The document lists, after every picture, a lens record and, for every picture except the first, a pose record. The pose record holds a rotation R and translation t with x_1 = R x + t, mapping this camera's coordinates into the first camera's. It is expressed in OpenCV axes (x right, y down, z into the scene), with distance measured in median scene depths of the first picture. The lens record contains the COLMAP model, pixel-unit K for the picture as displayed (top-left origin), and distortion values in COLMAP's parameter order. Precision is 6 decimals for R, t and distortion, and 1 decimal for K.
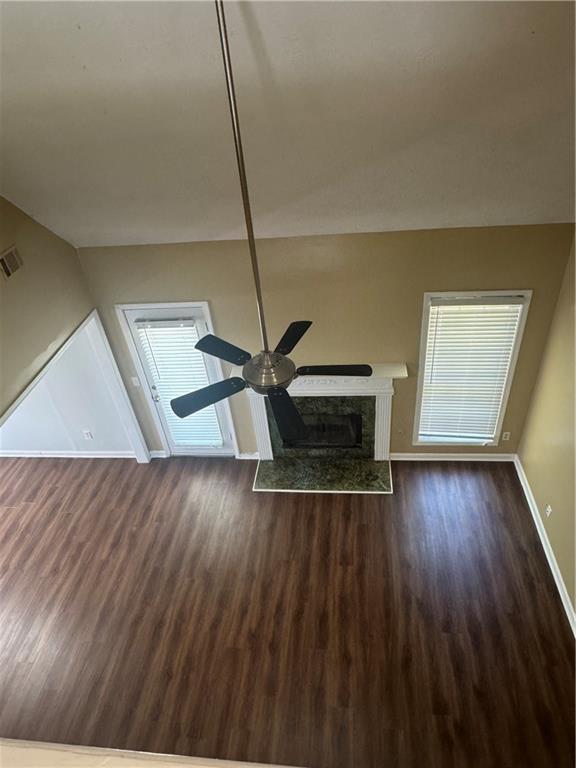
lens RADIAL K [[499.5, 0, 288.0], [0, 499.5, 384.0], [0, 0, 1]] dist [-0.003542, 0.000299]
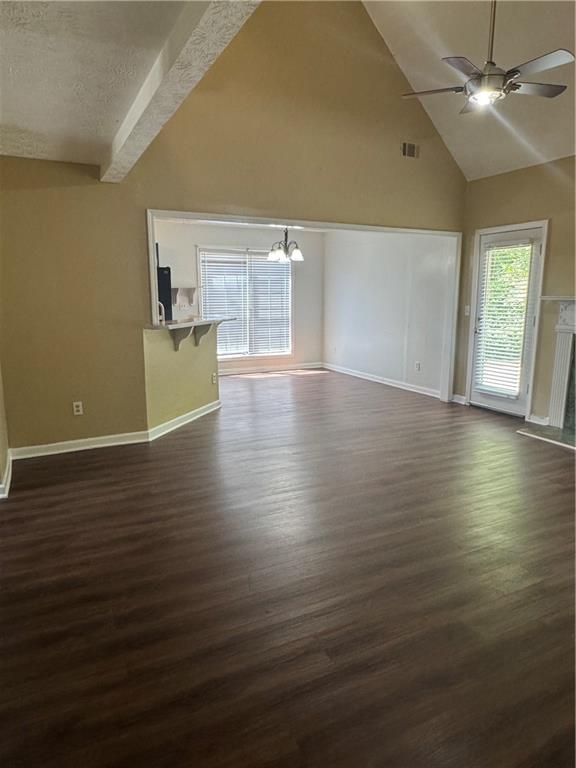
lens RADIAL K [[500.5, 0, 285.0], [0, 500.5, 383.8], [0, 0, 1]] dist [0.003365, 0.002591]
pose [[0.535430, 0.241538, -0.809305, 0.429192], [-0.549064, 0.827657, -0.116241, 0.490901], [0.641750, 0.506599, 0.575772, 0.175686]]
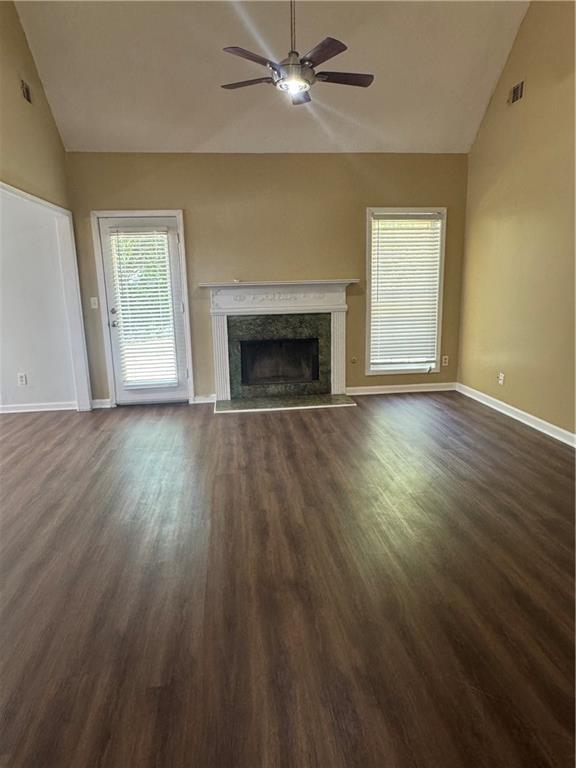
lens RADIAL K [[500.5, 0, 285.0], [0, 500.5, 383.8], [0, 0, 1]] dist [0.003365, 0.002591]
pose [[0.973582, 0.021120, 0.227360, -0.161894], [0.080402, 0.900235, -0.427916, 0.598161], [-0.213715, 0.434892, 0.874754, 0.125128]]
